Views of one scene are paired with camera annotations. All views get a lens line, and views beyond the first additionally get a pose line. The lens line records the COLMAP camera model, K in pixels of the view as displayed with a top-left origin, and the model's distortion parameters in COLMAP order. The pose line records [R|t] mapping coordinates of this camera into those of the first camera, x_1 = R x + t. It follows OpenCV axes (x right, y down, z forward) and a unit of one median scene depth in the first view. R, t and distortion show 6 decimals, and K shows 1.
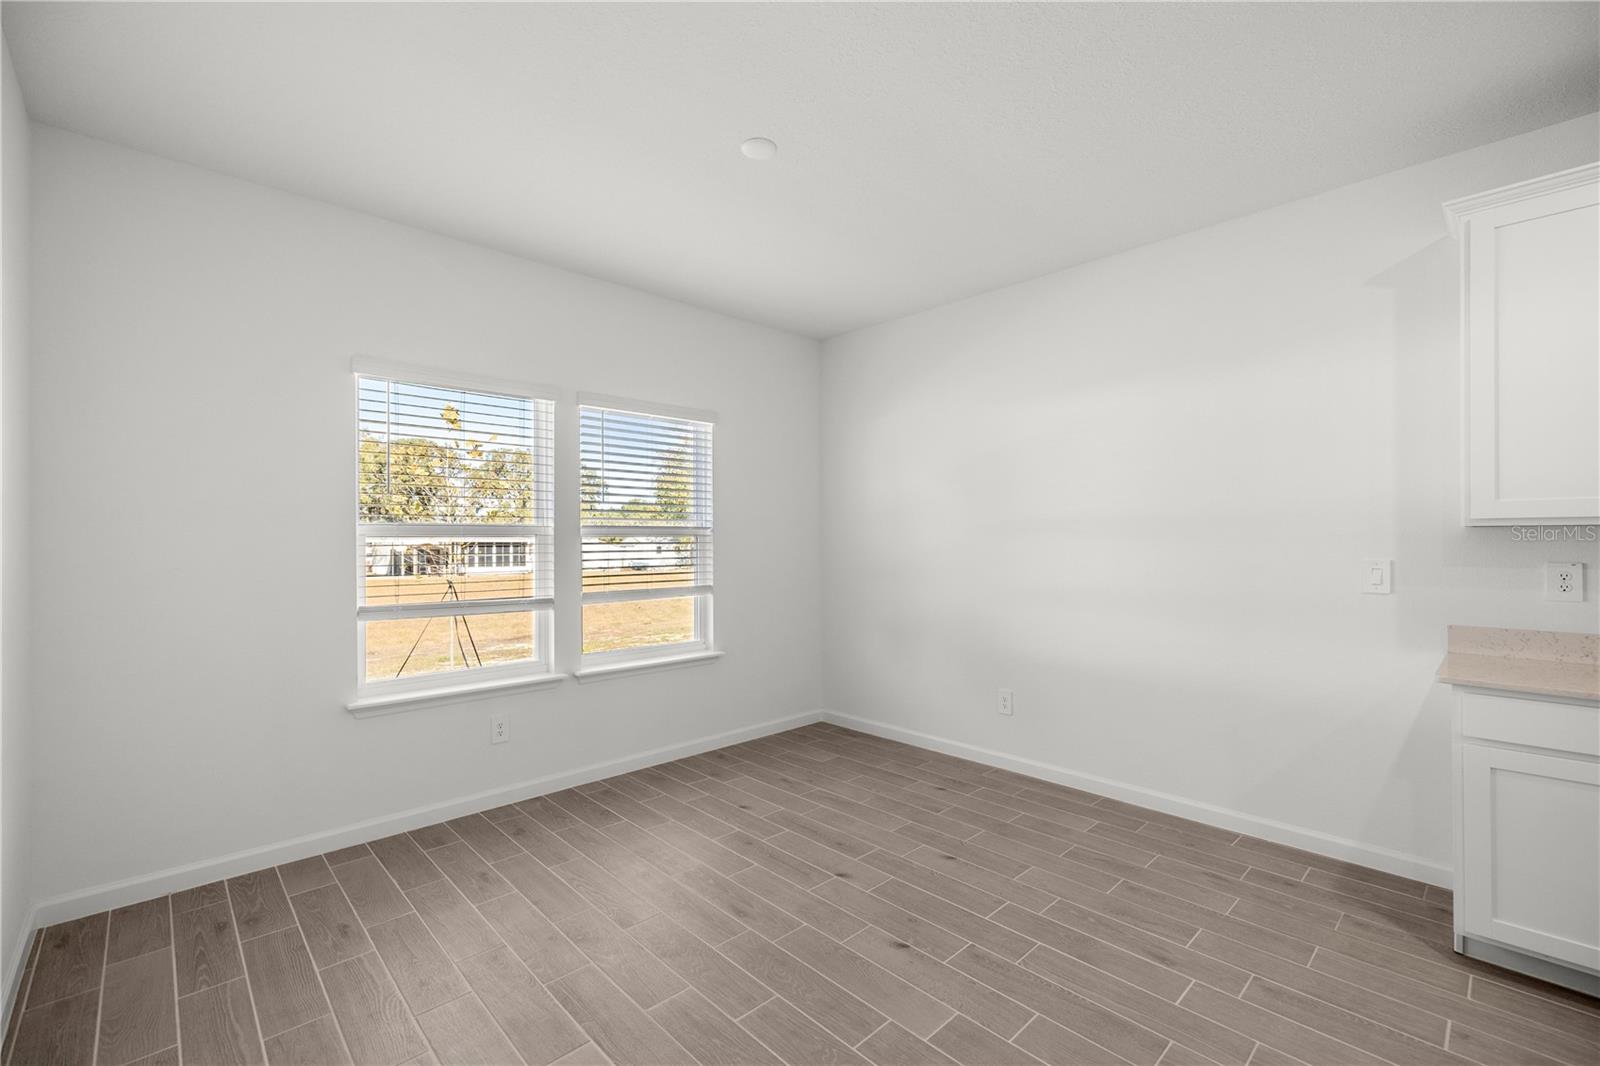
lens RADIAL K [[683.5, 0, 802.1], [0, 683.5, 545.0], [0, 0, 1]] dist [0.000275, -0.000514]
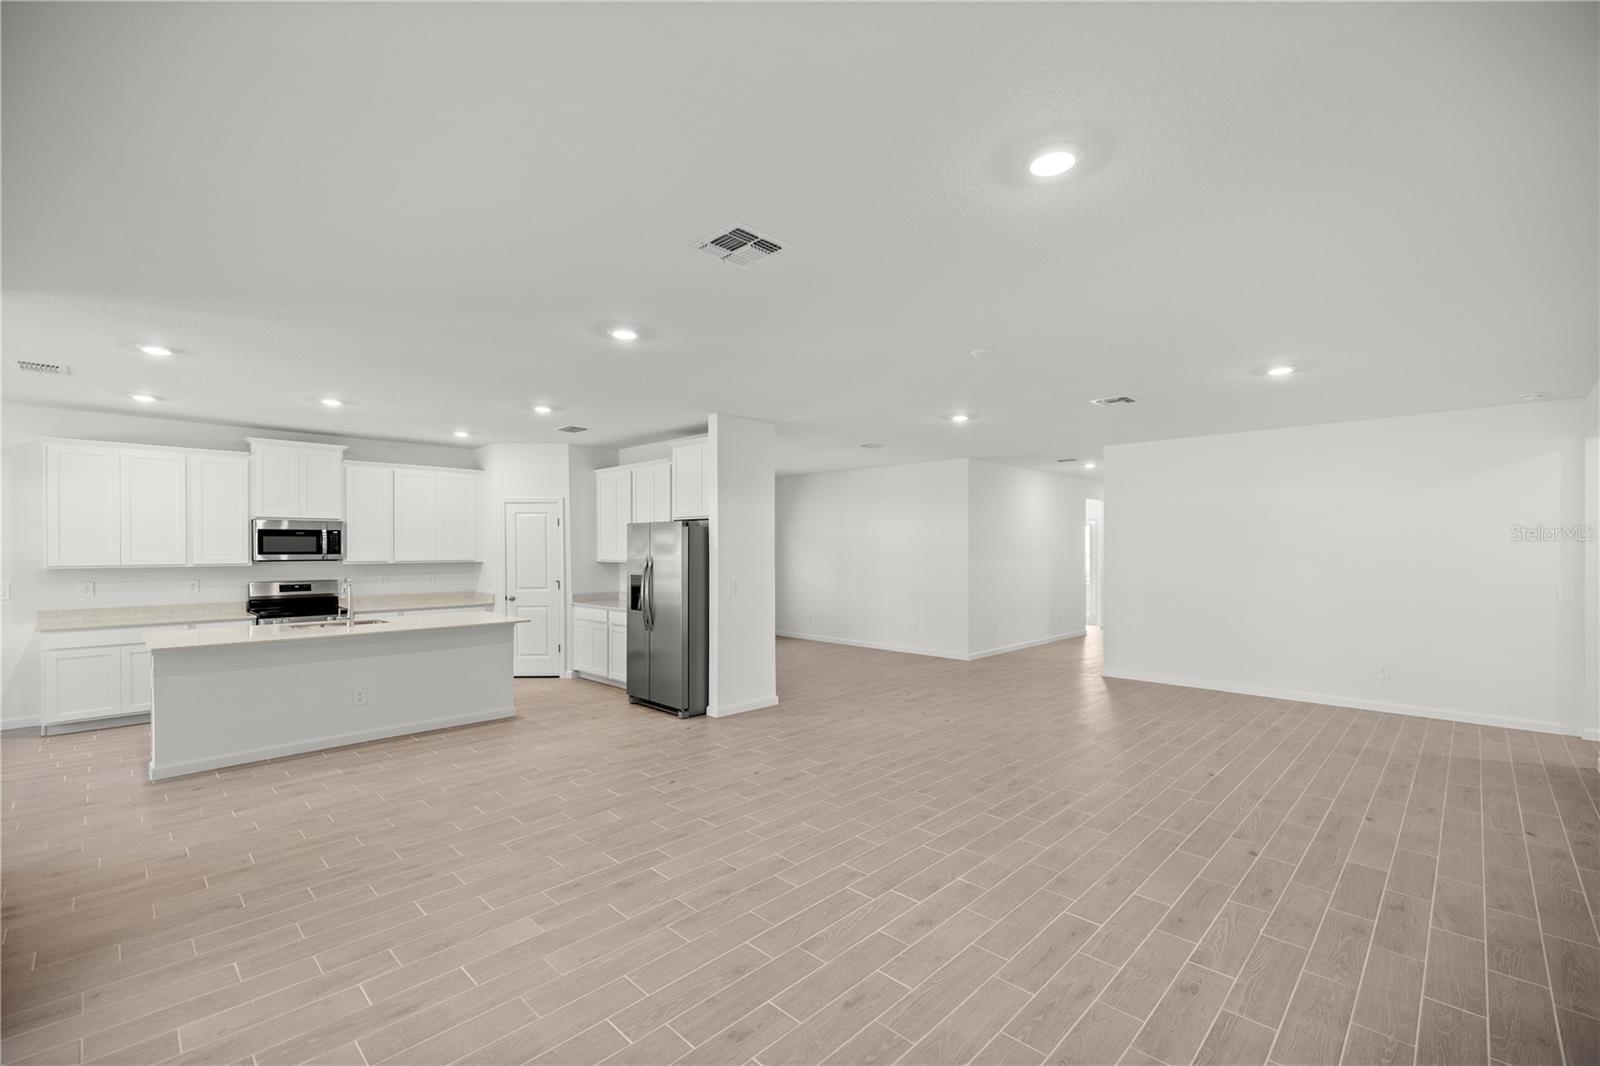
lens RADIAL K [[683.5, 0, 802.1], [0, 683.5, 545.0], [0, 0, 1]] dist [0.000275, -0.000514]
pose [[-0.028501, 0.006374, 0.999573, -1.608751], [0.014324, 0.999880, -0.005968, -0.061406], [-0.999491, 0.014148, -0.028589, -1.695980]]
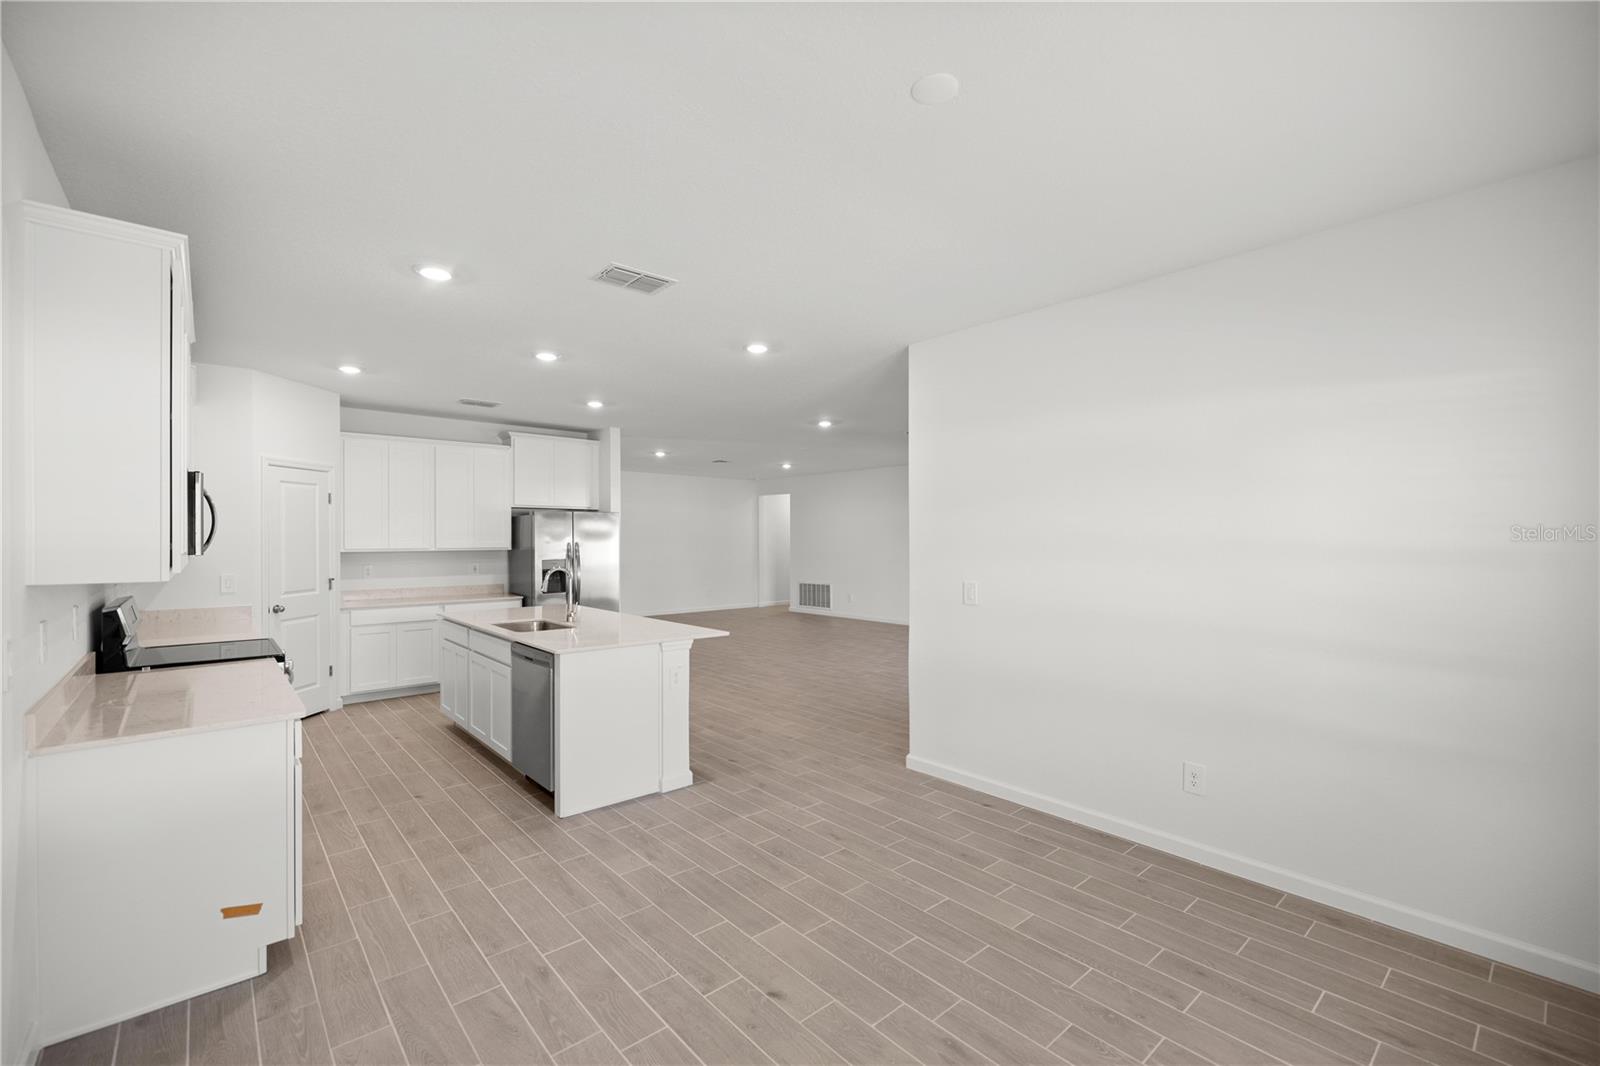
lens RADIAL K [[683.5, 0, 802.1], [0, 683.5, 545.0], [0, 0, 1]] dist [0.000275, -0.000514]
pose [[-0.998847, 0.002505, 0.047952, 0.053979], [0.003663, 0.999704, 0.024068, -0.099373], [-0.047877, 0.024216, -0.998560, 1.949988]]
